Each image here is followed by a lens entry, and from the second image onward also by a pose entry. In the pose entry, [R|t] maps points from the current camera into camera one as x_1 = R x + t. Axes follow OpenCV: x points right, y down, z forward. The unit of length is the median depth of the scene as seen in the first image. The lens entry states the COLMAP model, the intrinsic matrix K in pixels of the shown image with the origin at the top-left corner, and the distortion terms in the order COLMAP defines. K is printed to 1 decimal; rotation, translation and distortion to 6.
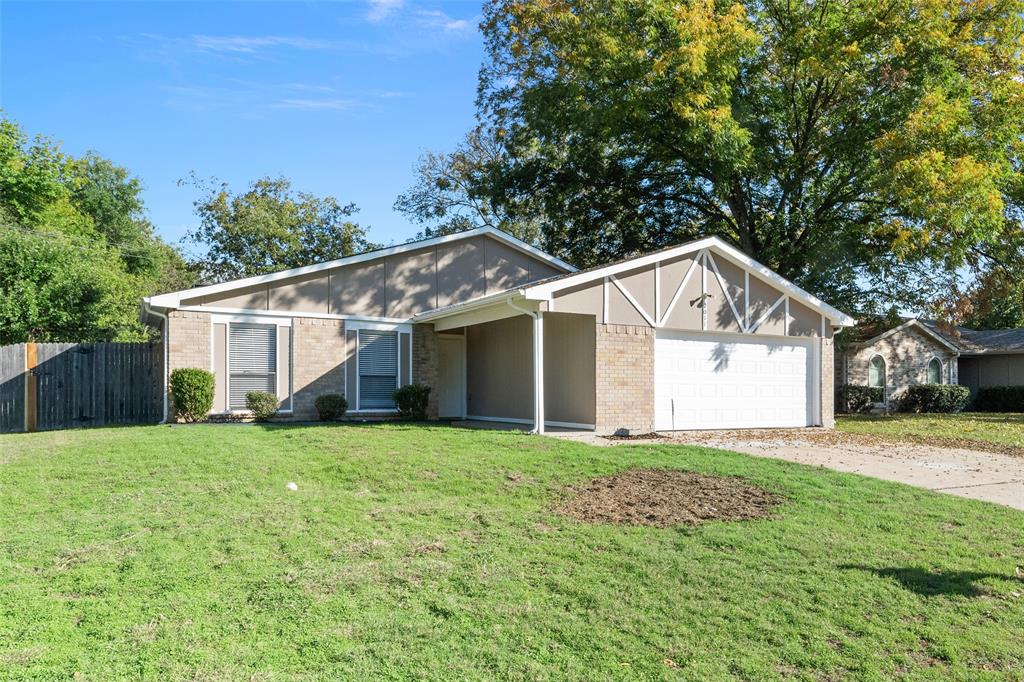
lens RADIAL K [[686.7, 0, 511.7], [0, 686.7, 367.2], [0, 0, 1]] dist [0.005193, 0.000271]
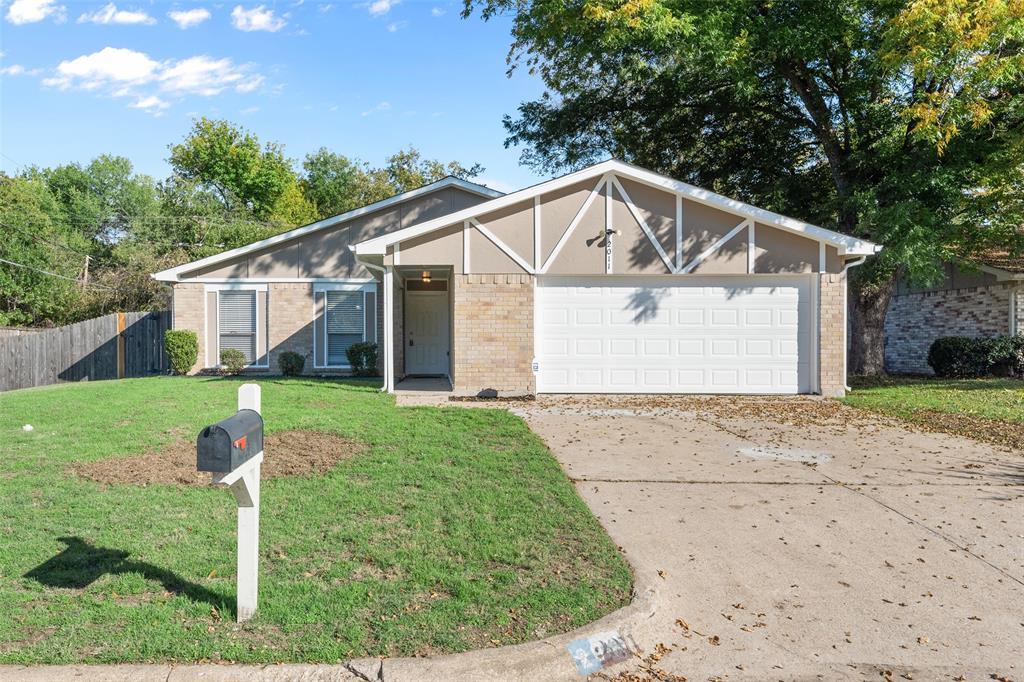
lens RADIAL K [[716.9, 0, 512.0], [0, 716.9, 341.0], [0, 0, 1]] dist [-0.002446, -0.000097]
pose [[0.863569, -0.008961, -0.504151, 0.610695], [0.024336, 0.999418, 0.023921, 0.004022], [0.503643, -0.032926, 0.863284, 0.189322]]
